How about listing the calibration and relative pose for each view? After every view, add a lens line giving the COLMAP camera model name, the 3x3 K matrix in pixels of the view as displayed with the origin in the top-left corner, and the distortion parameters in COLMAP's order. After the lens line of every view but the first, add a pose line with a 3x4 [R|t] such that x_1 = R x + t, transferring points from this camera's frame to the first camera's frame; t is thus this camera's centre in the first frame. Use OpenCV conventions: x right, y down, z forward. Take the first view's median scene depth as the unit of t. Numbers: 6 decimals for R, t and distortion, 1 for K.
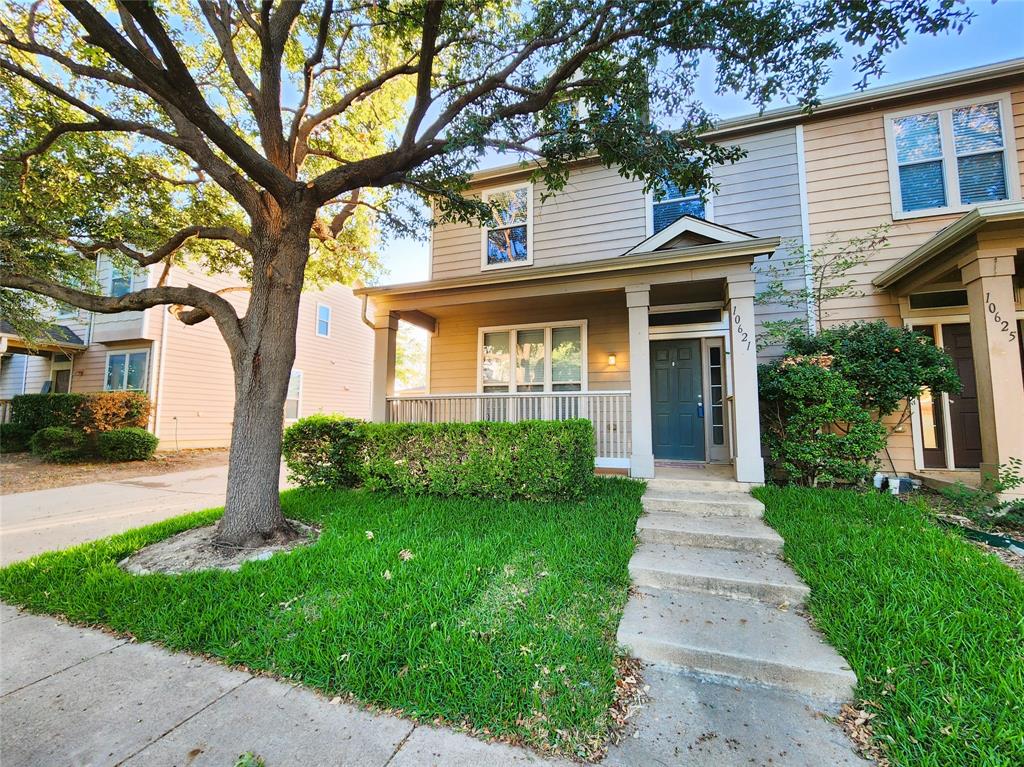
lens RADIAL K [[427.3, 0, 510.8], [0, 427.3, 383.4], [0, 0, 1]] dist [-0.001170, 0.001046]
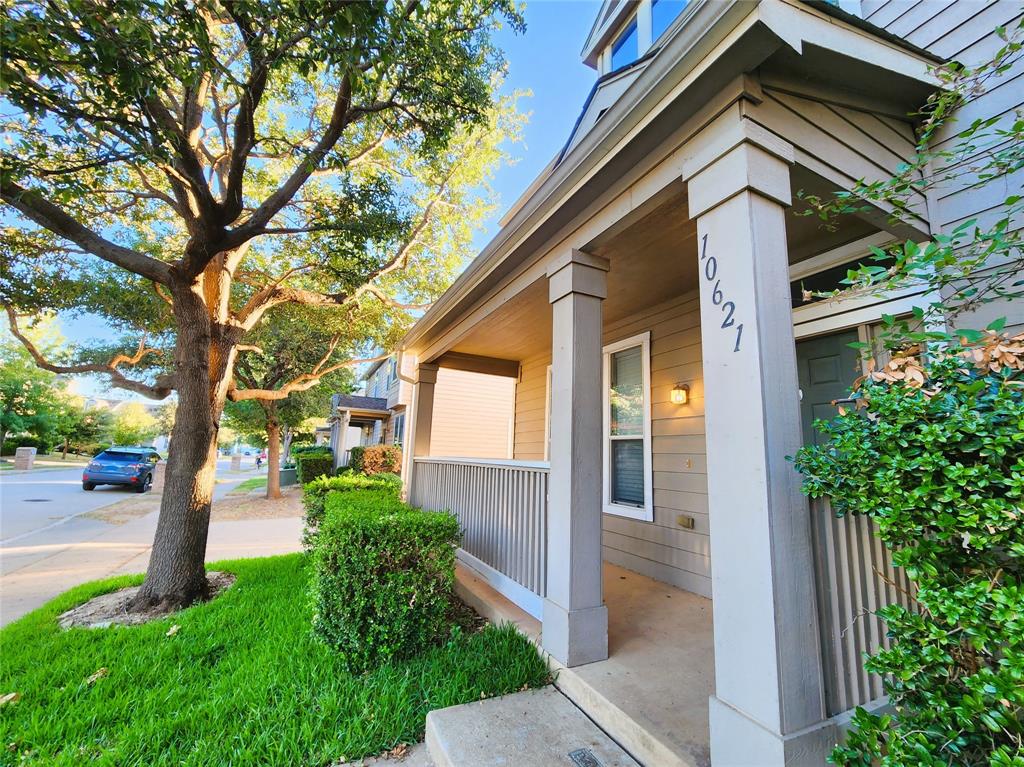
lens RADIAL K [[427.3, 0, 510.8], [0, 427.3, 383.4], [0, 0, 1]] dist [-0.001170, 0.001046]
pose [[0.724069, -0.103460, -0.681923, 0.448937], [0.040526, 0.993359, -0.107680, -0.022526], [0.688536, 0.050332, 0.723454, 0.456250]]
